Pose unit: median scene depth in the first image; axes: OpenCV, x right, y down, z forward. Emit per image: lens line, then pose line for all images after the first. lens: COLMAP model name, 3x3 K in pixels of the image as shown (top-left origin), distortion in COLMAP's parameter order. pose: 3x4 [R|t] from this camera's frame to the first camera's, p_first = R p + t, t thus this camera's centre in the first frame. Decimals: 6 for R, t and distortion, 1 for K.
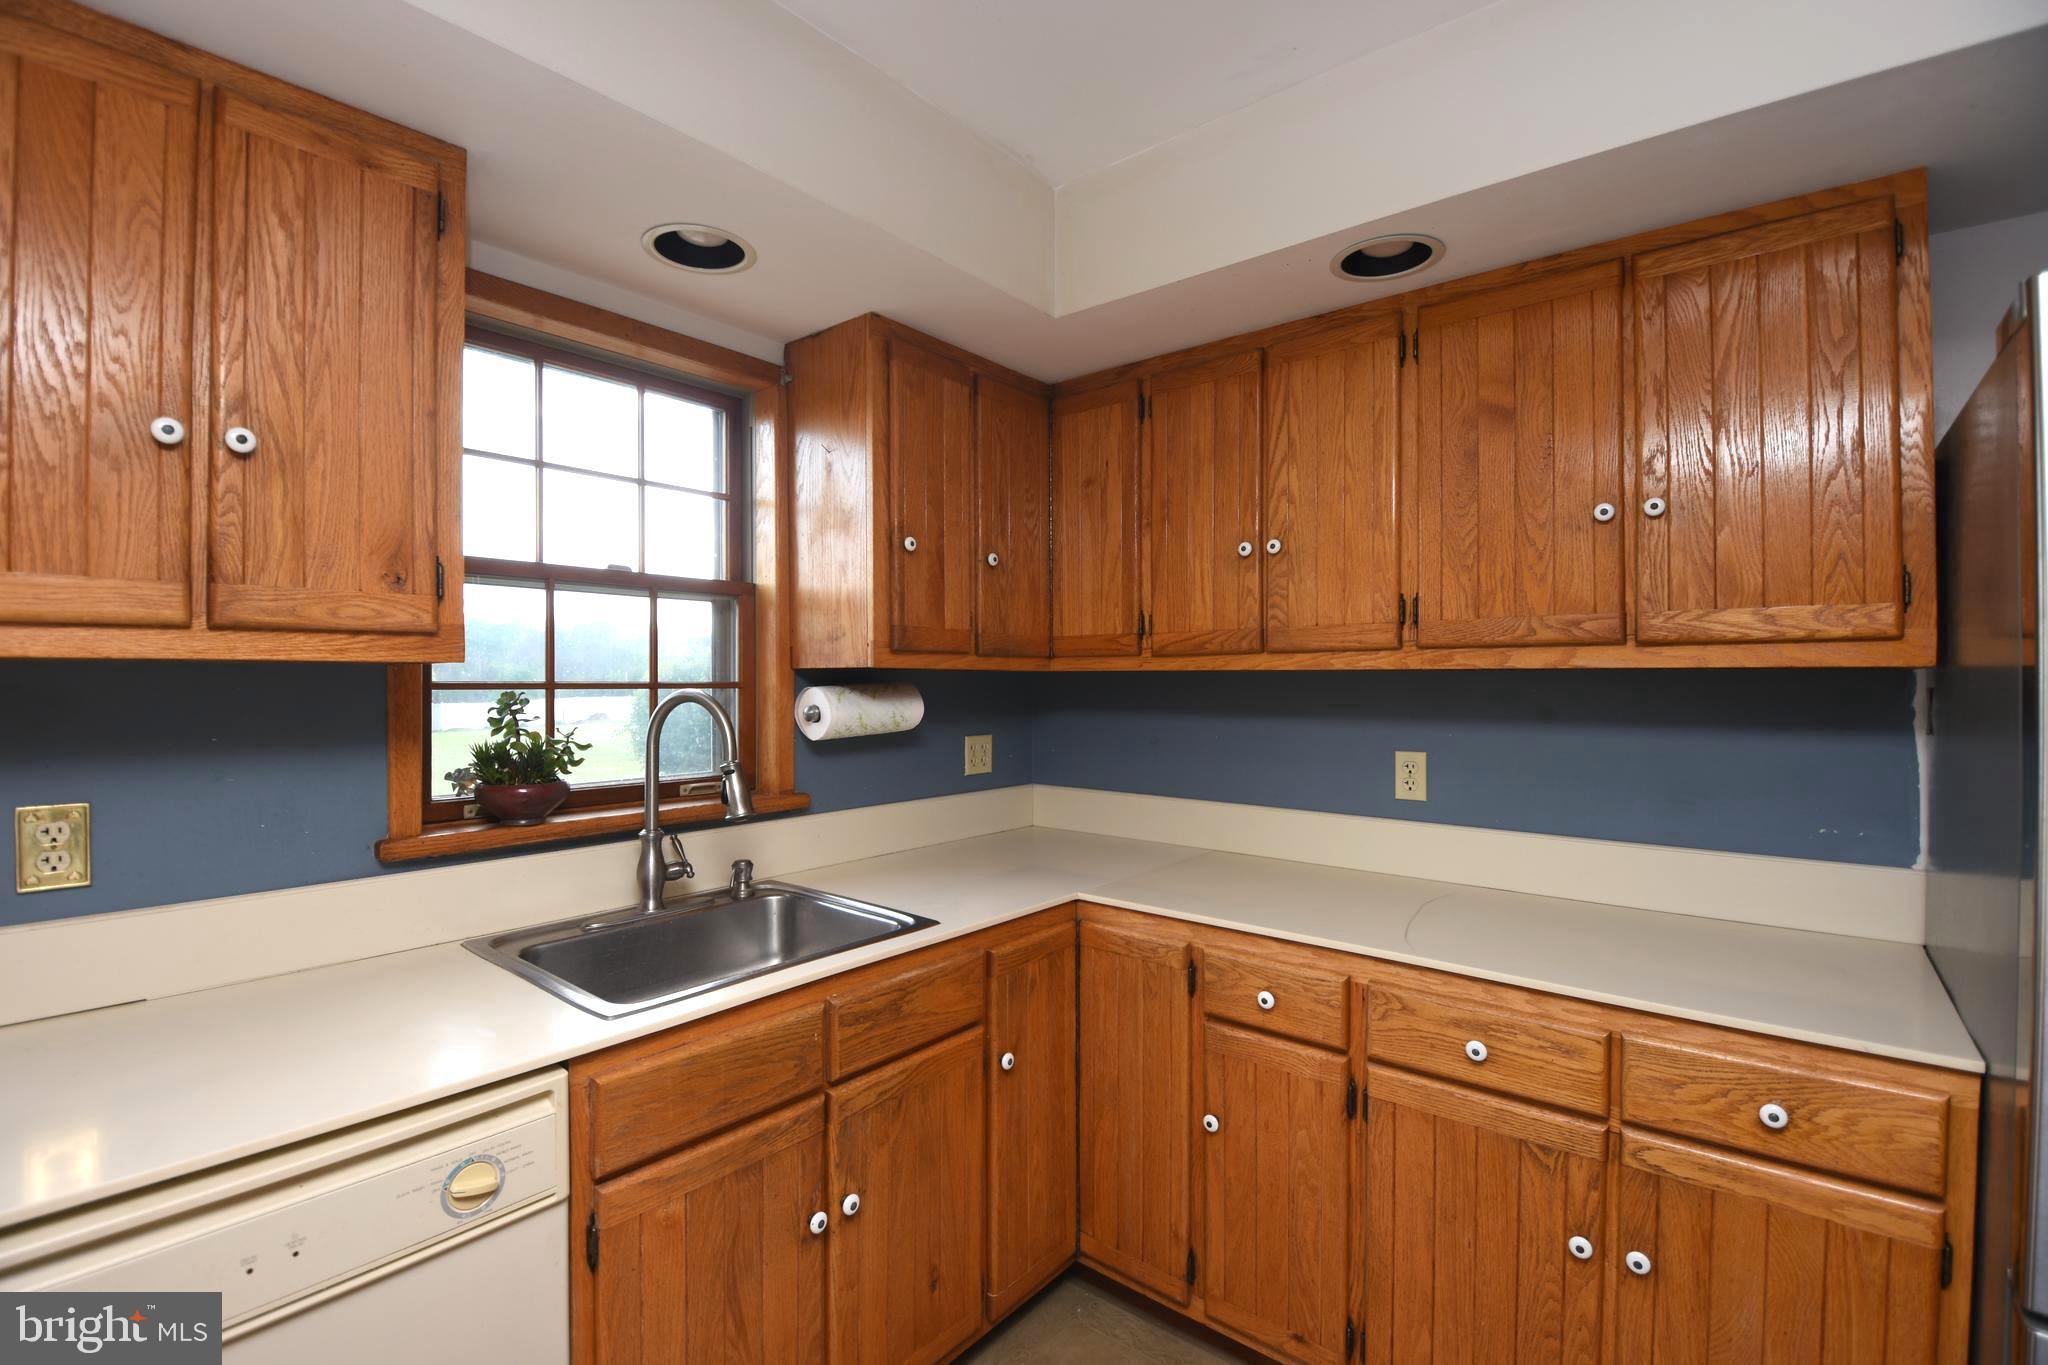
lens RADIAL K [[901.6, 0, 1027.0], [0, 901.6, 682.5], [0, 0, 1]] dist [-0.001229, -0.012716]
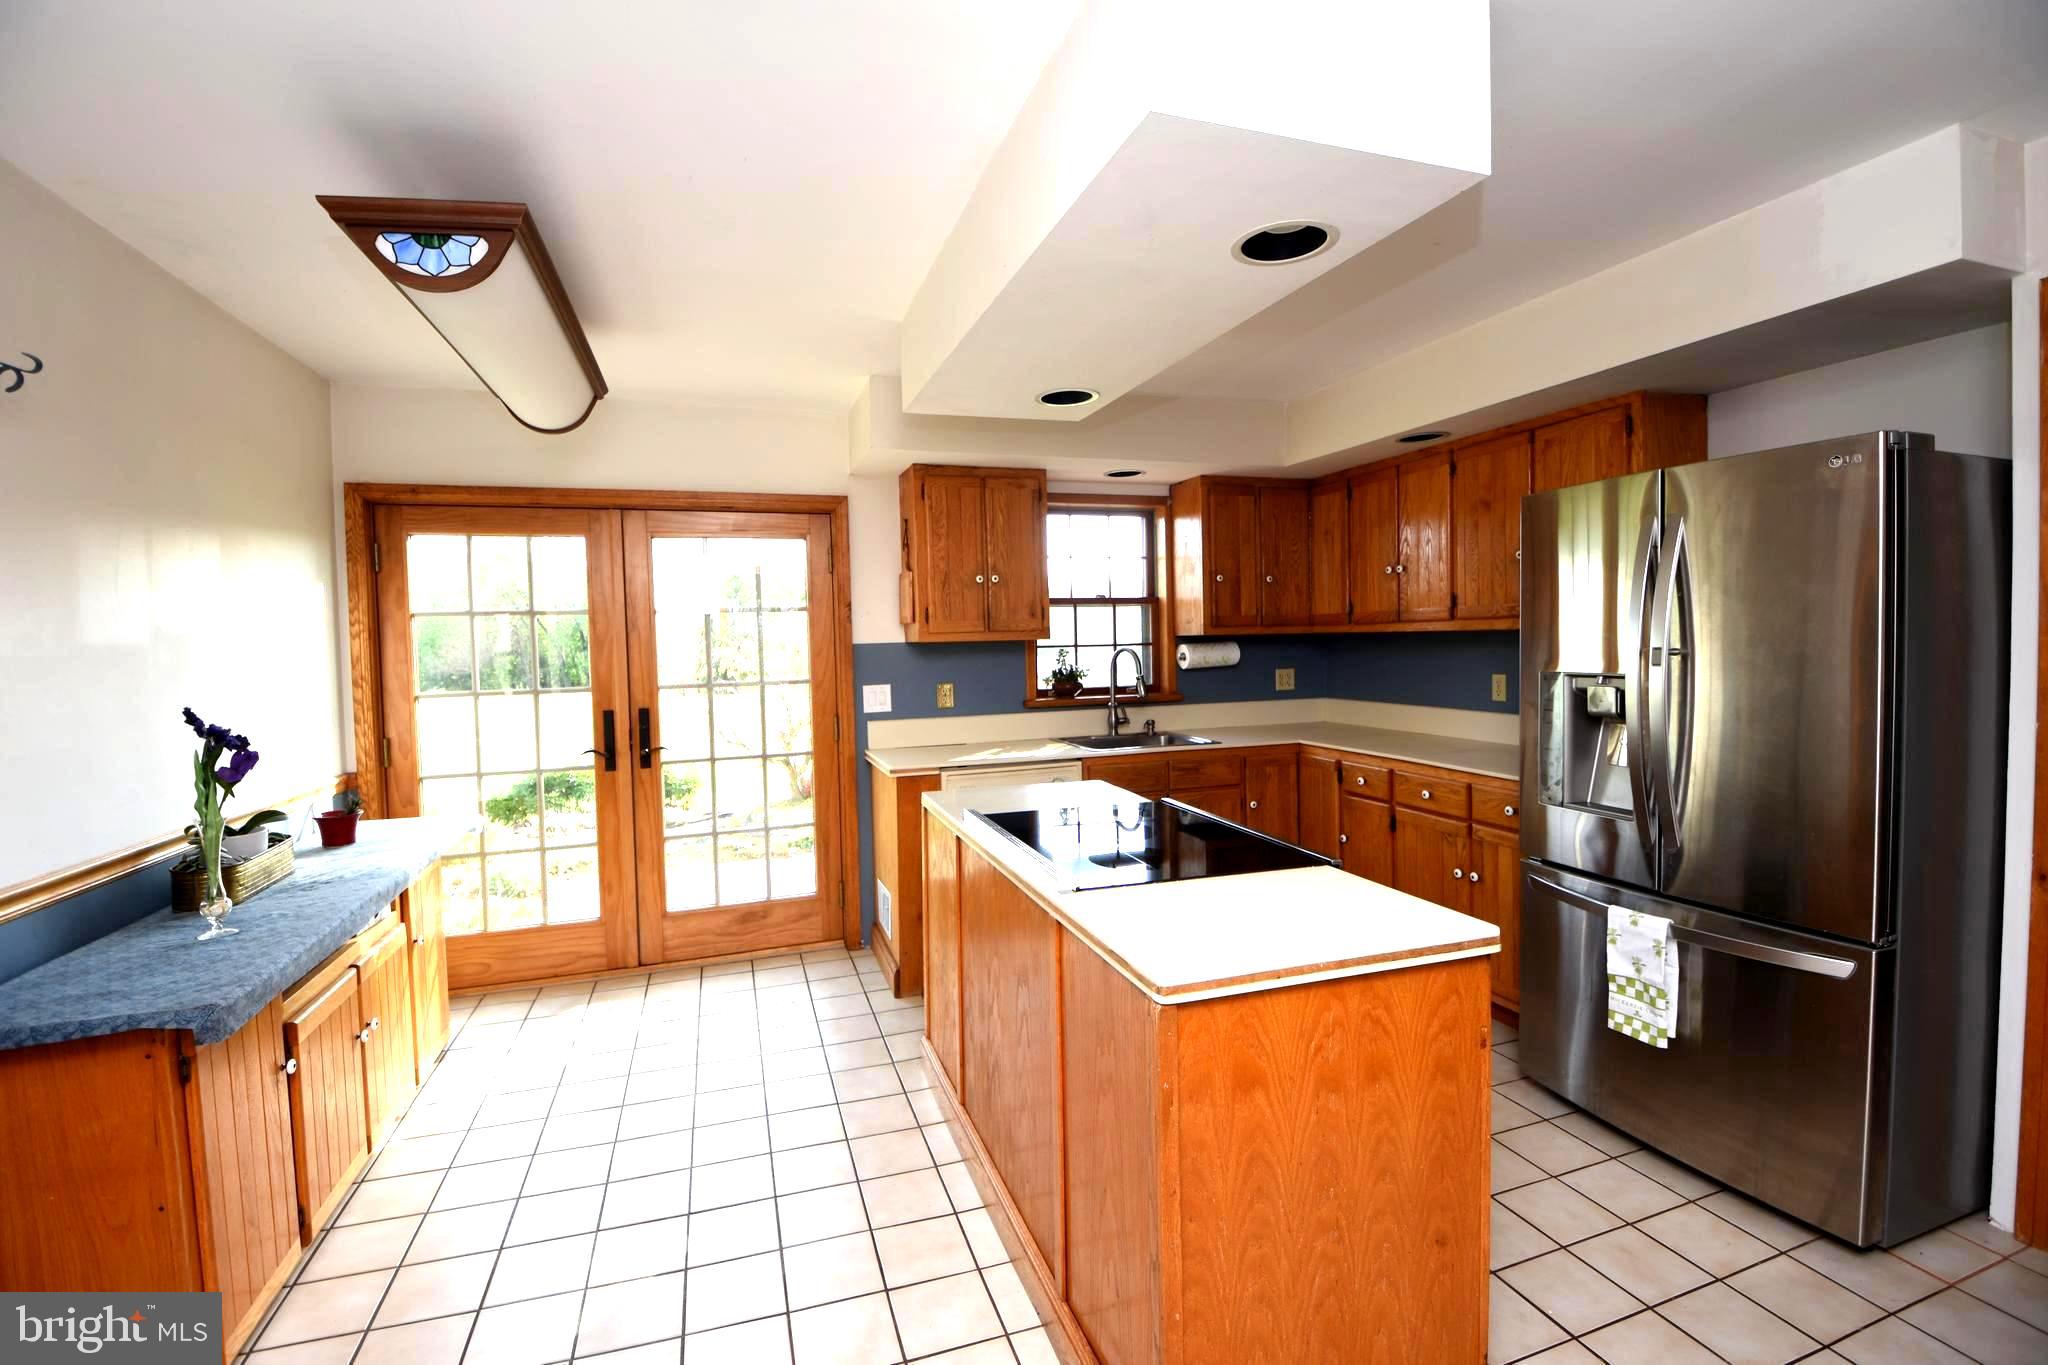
lens RADIAL K [[901.6, 0, 1028.6], [0, 901.6, 680.0], [0, 0, 1]] dist [-0.001229, -0.012716]
pose [[0.857066, 0.002341, -0.515202, 0.633940], [0.022414, 0.998874, 0.041824, -0.009524], [0.514719, -0.047394, 0.856048, -1.188379]]
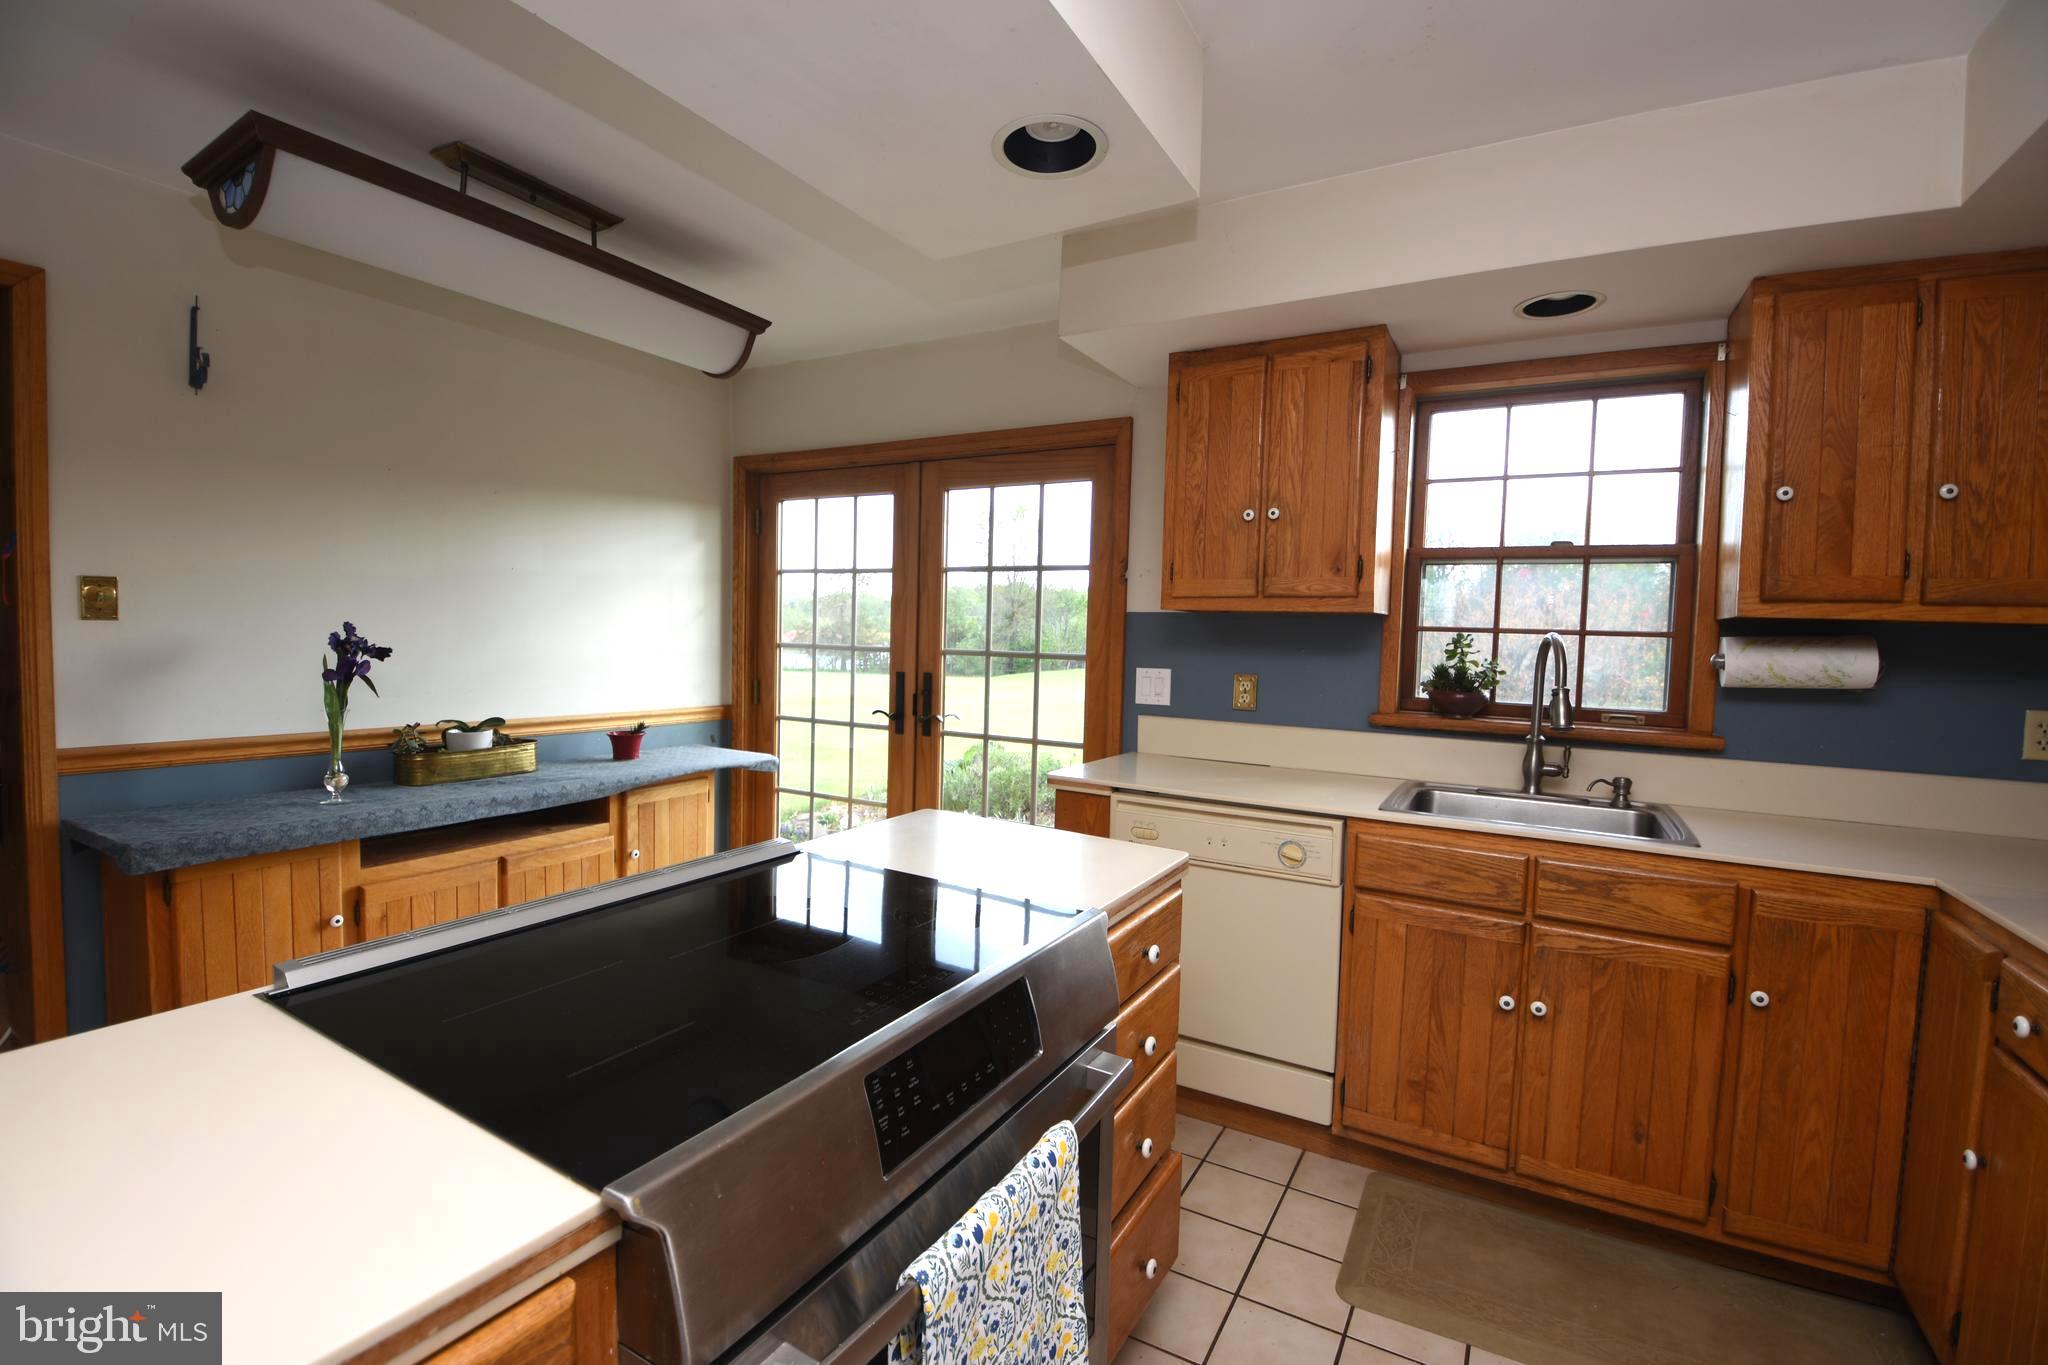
lens RADIAL K [[901.6, 0, 1025.0], [0, 901.6, 692.2], [0, 0, 1]] dist [-0.001229, -0.012716]
pose [[0.172154, 0.070198, -0.982566, 0.761866], [-0.030720, 0.997355, 0.065872, 0.029110], [0.984591, 0.018845, 0.173855, -0.007815]]
